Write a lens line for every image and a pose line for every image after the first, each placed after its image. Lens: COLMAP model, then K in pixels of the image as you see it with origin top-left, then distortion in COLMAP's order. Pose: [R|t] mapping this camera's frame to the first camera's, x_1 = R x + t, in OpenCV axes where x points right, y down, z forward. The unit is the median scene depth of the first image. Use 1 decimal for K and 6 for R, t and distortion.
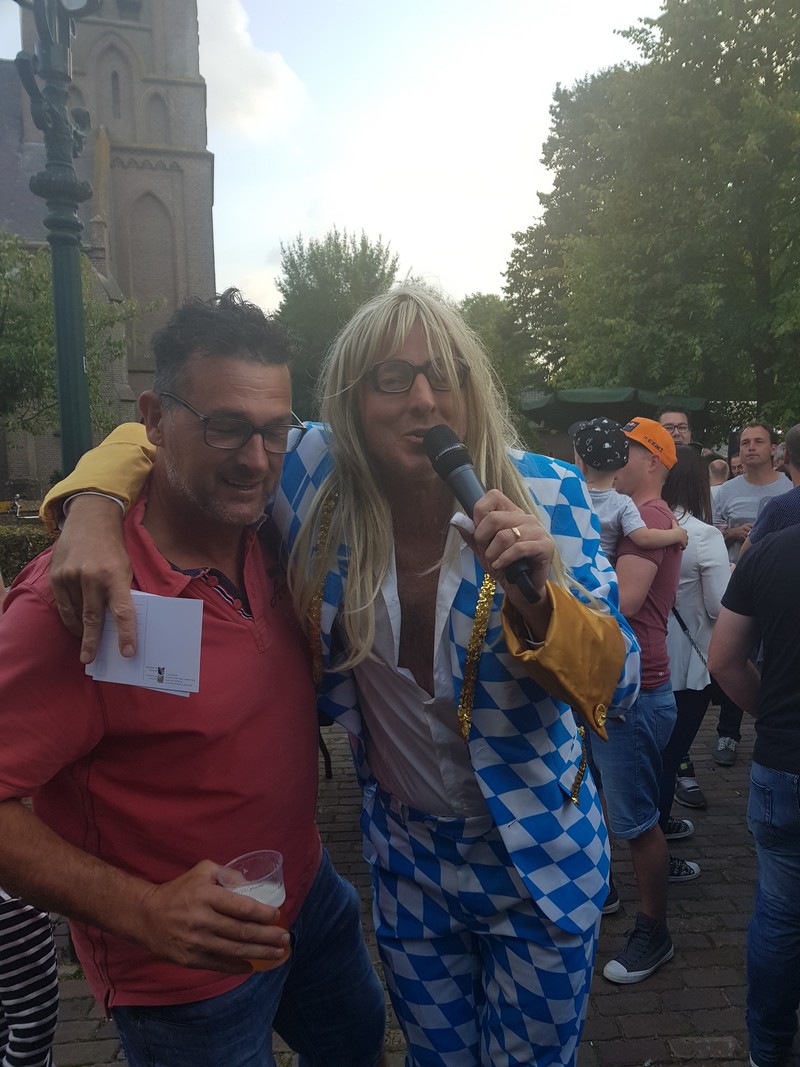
lens RADIAL K [[820.1, 0, 404.9], [0, 820.1, 554.9], [0, 0, 1]] dist [0.049037, -0.091750]
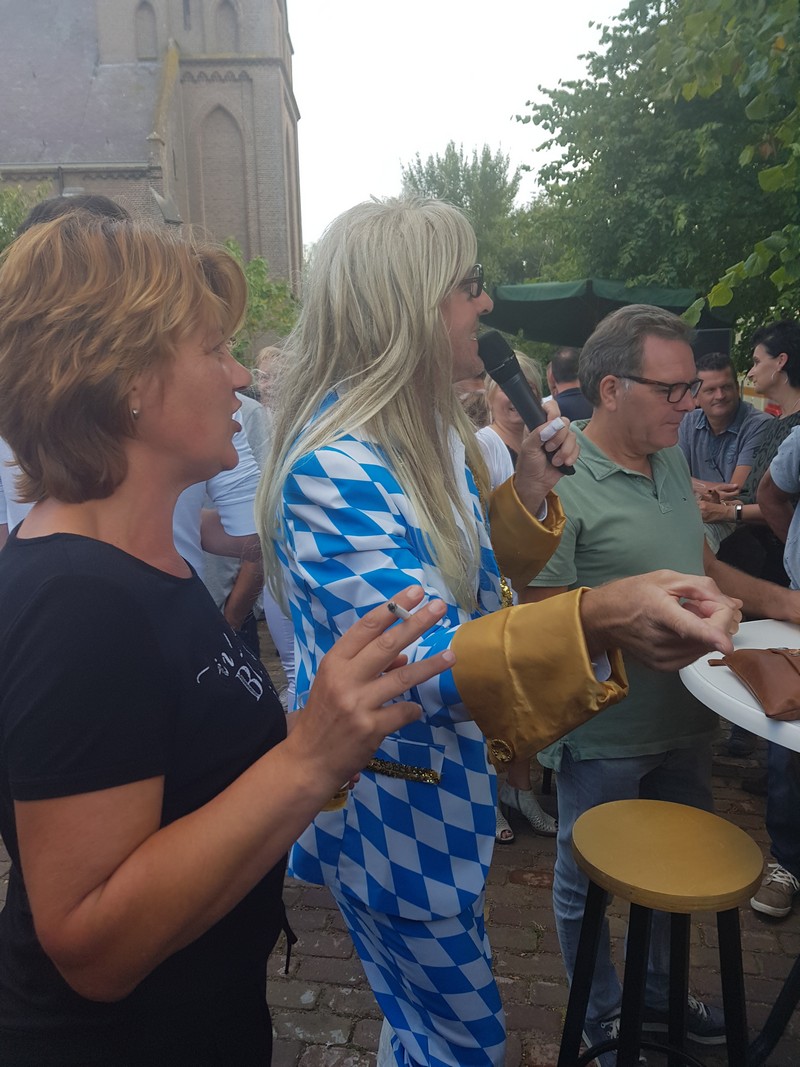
lens RADIAL K [[803.1, 0, 388.4], [0, 803.1, 531.6], [0, 0, 1]] dist [0.043715, -0.083143]
pose [[0.973769, 0.031005, -0.225415, 0.108511], [-0.016674, 0.997733, 0.065204, -0.009494], [0.226925, -0.059735, 0.972079, 0.100496]]
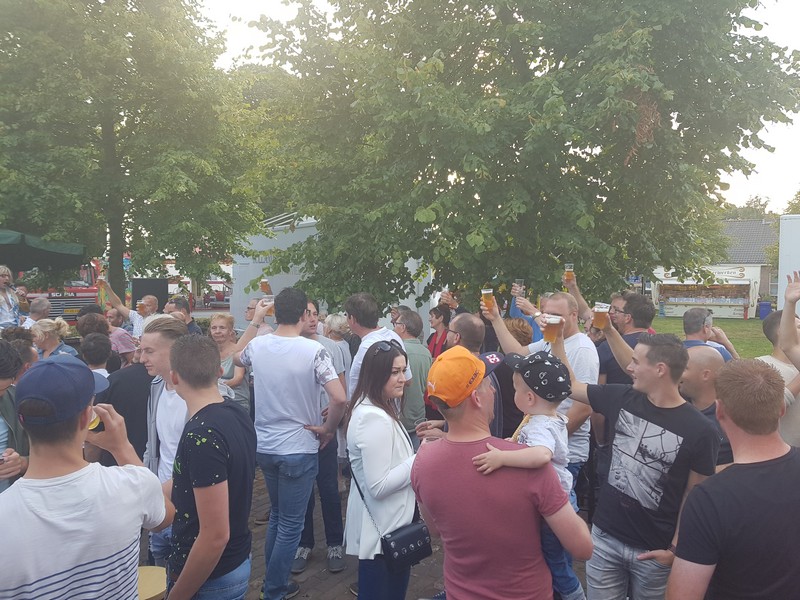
lens RADIAL K [[615.3, 0, 411.7], [0, 615.3, 302.1], [0, 0, 1]] dist [0.051715, -0.087532]
pose [[0.547766, -0.029235, 0.836120, -0.049500], [0.087530, 0.995907, -0.022521, -0.020443], [-0.832040, 0.085522, 0.548084, 0.059899]]
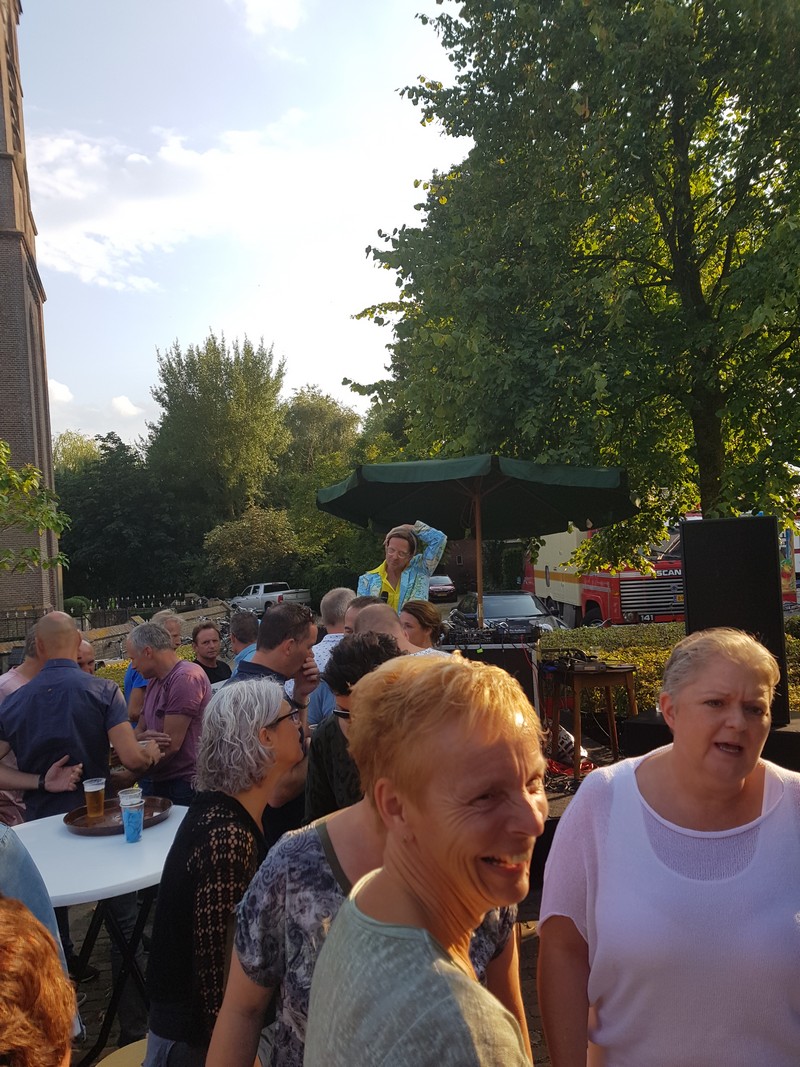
lens RADIAL K [[794.5, 0, 400.6], [0, 794.5, 580.2], [0, 0, 1]] dist [0.027711, -0.075665]
pose [[0.995707, -0.051977, 0.076593, 0.071256], [0.059405, 0.993399, -0.098128, -0.028289], [-0.070987, 0.102257, 0.992222, 0.200361]]
